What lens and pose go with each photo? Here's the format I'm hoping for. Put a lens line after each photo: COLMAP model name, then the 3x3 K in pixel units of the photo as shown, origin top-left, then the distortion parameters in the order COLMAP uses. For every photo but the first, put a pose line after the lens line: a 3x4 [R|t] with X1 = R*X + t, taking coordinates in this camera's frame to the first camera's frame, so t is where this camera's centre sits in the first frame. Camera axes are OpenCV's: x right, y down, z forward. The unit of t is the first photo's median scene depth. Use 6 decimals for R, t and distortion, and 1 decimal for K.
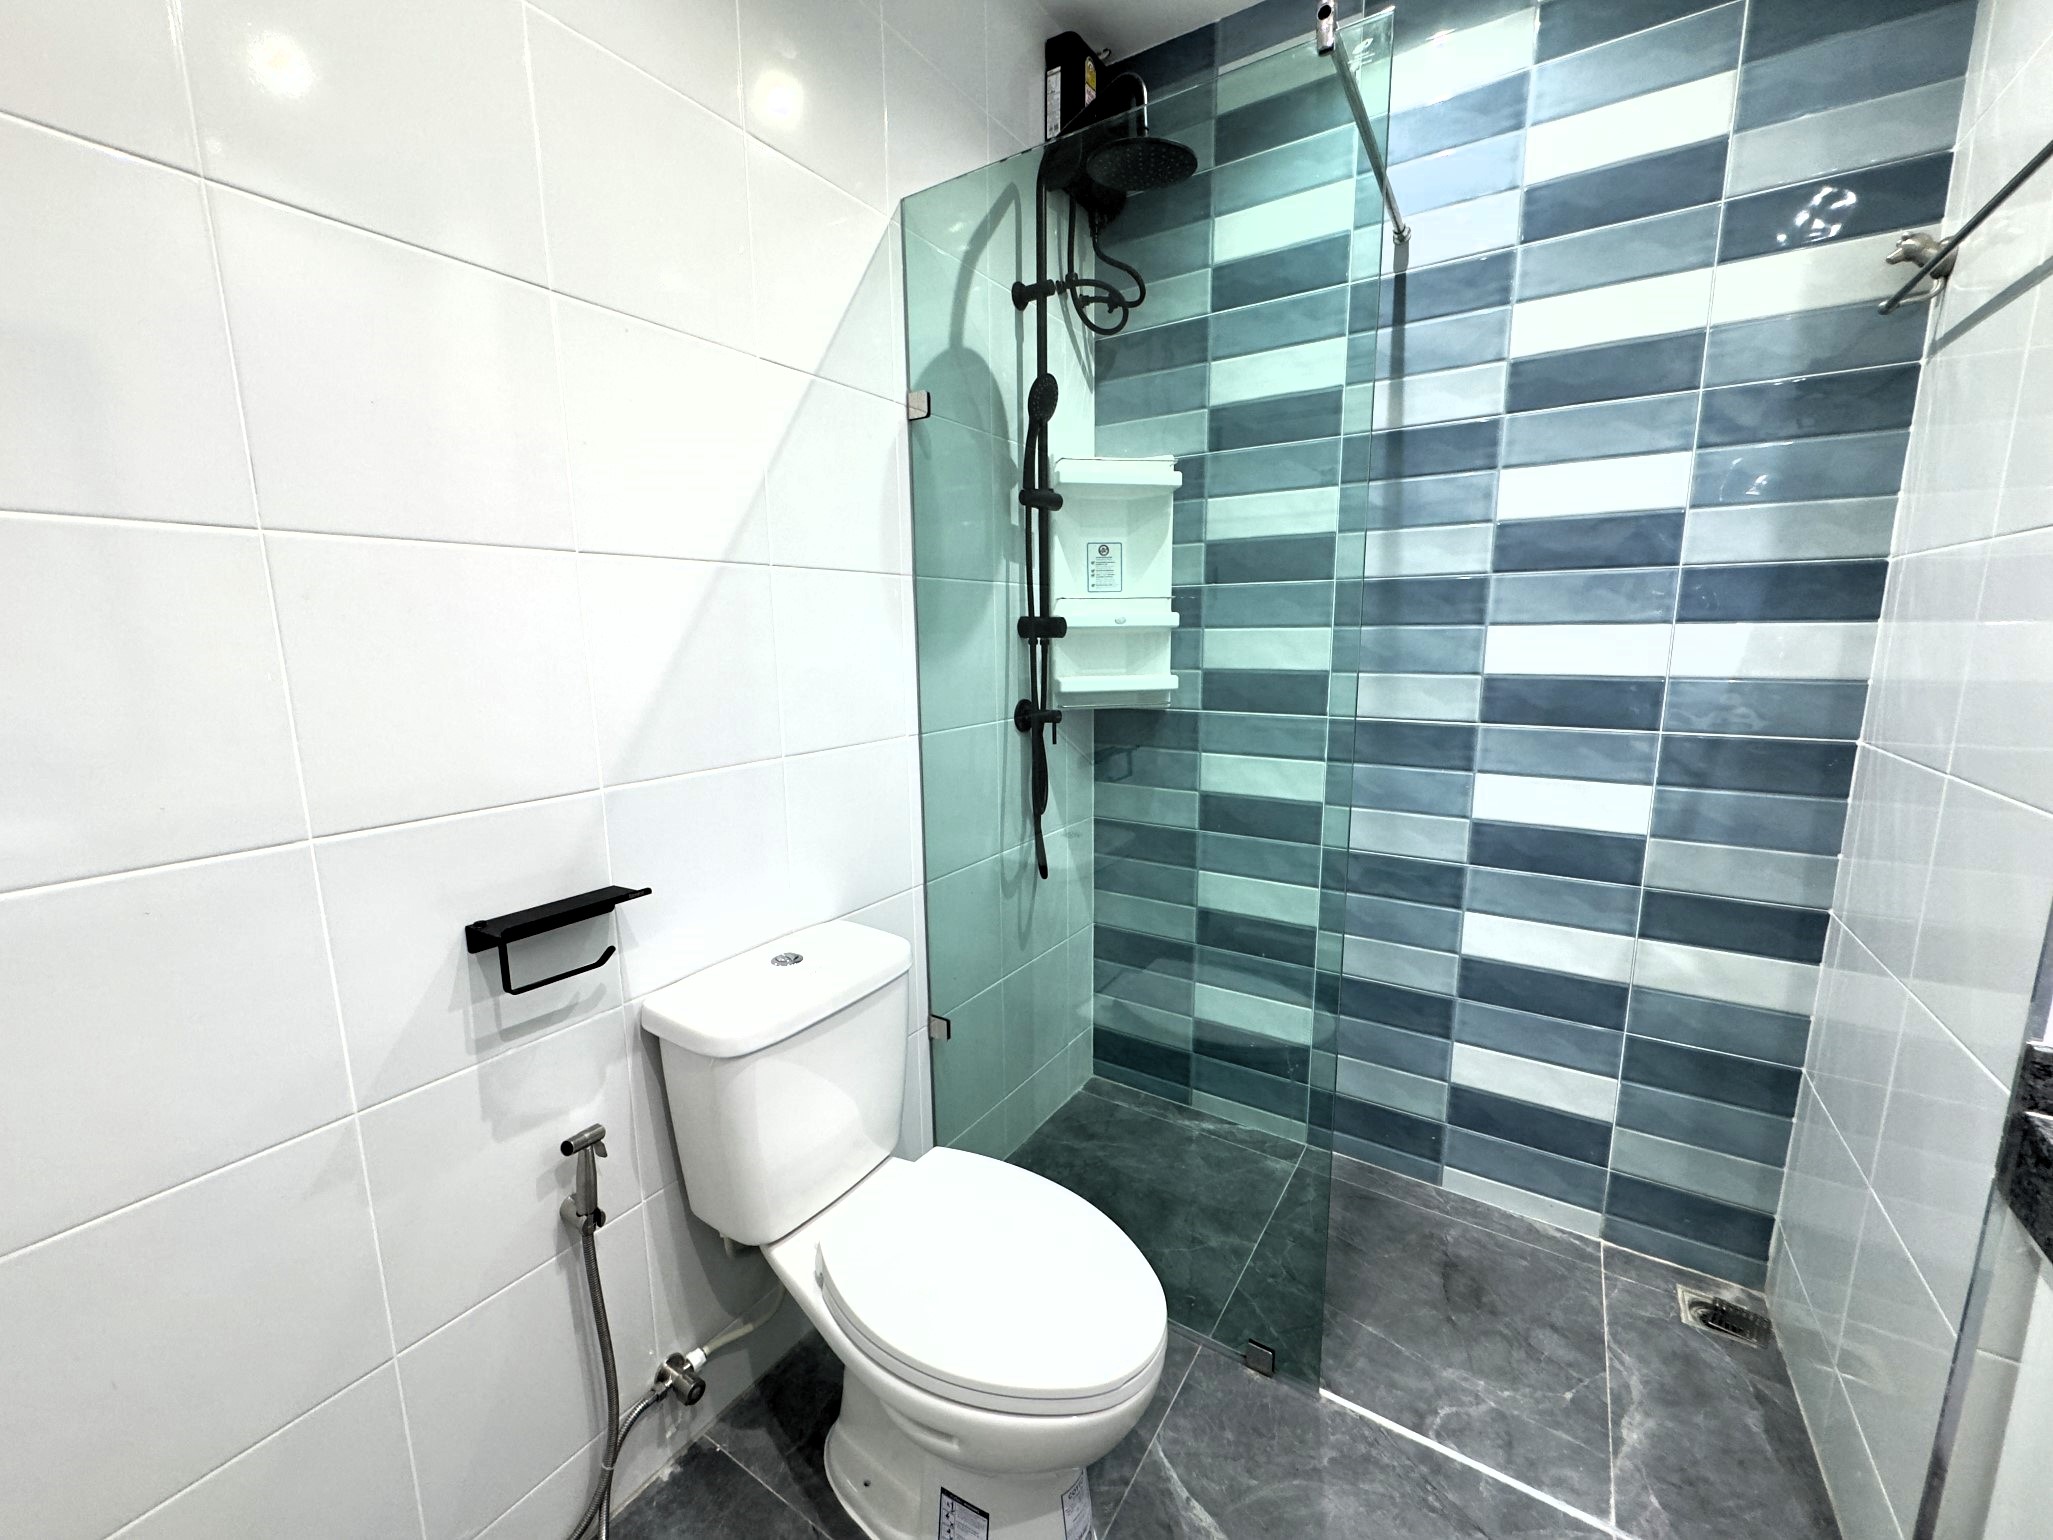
lens RADIAL K [[828.7, 0, 1023.6], [0, 828.7, 770.0], [0, 0, 1]] dist [0.016152, 0.000473]
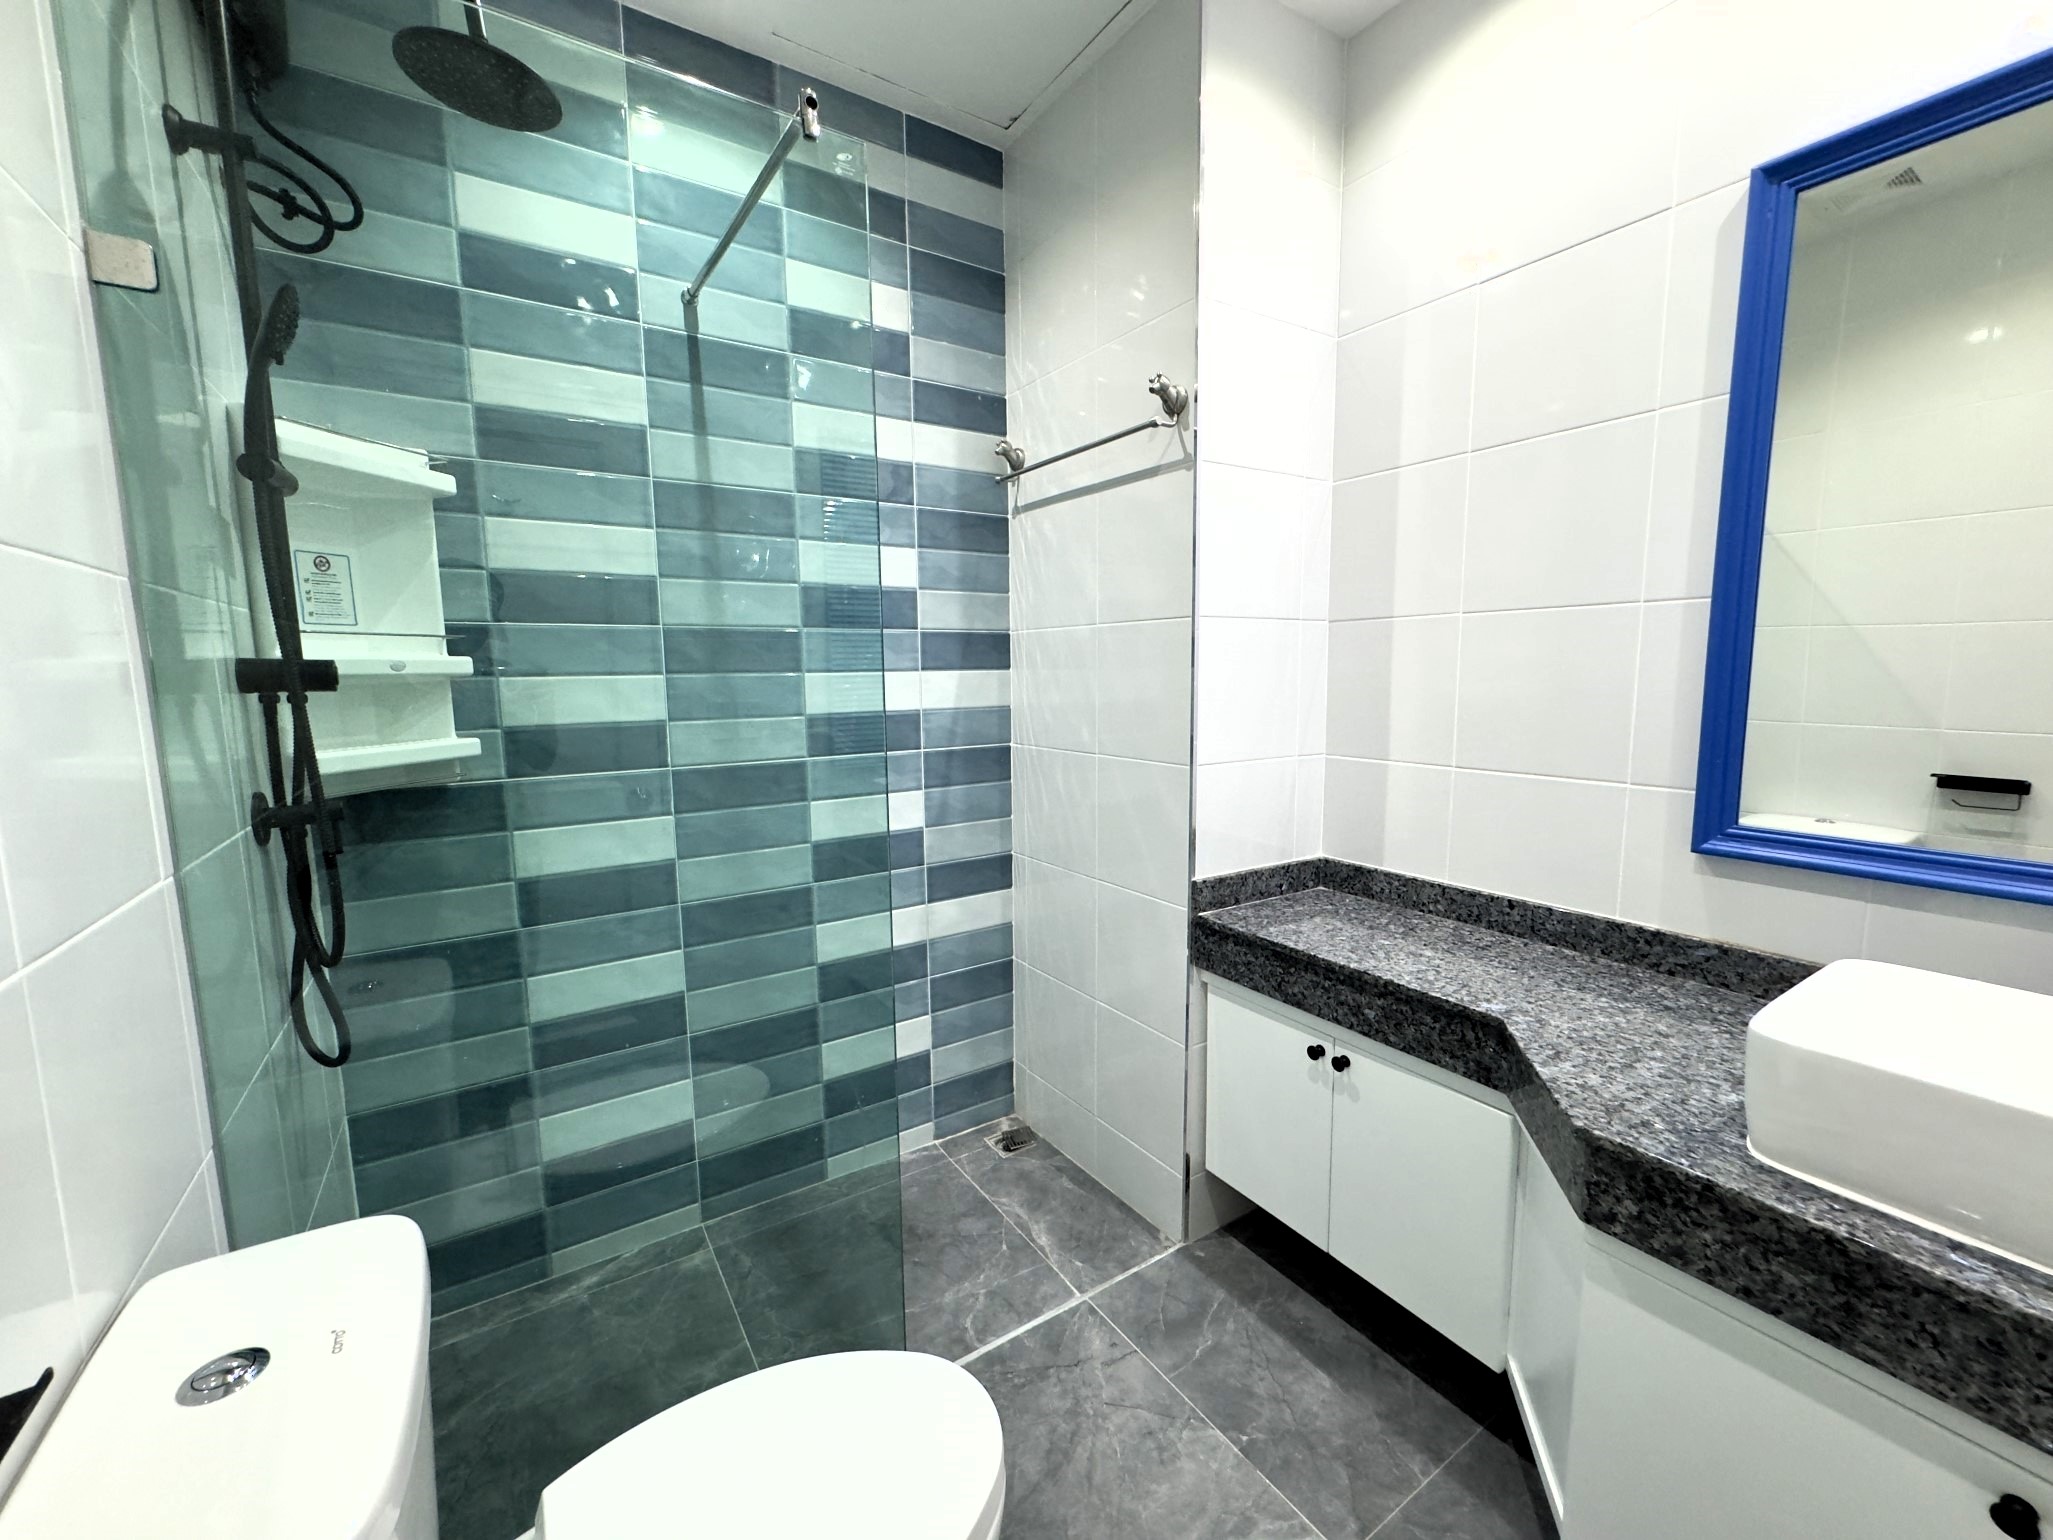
lens RADIAL K [[828.7, 0, 1023.1], [0, 828.7, 775.5], [0, 0, 1]] dist [0.016152, 0.000473]
pose [[0.420930, -0.112239, 0.900122, -0.353698], [0.166720, 0.984983, 0.044856, -0.034047], [-0.891640, 0.131187, 0.433322, 0.249331]]
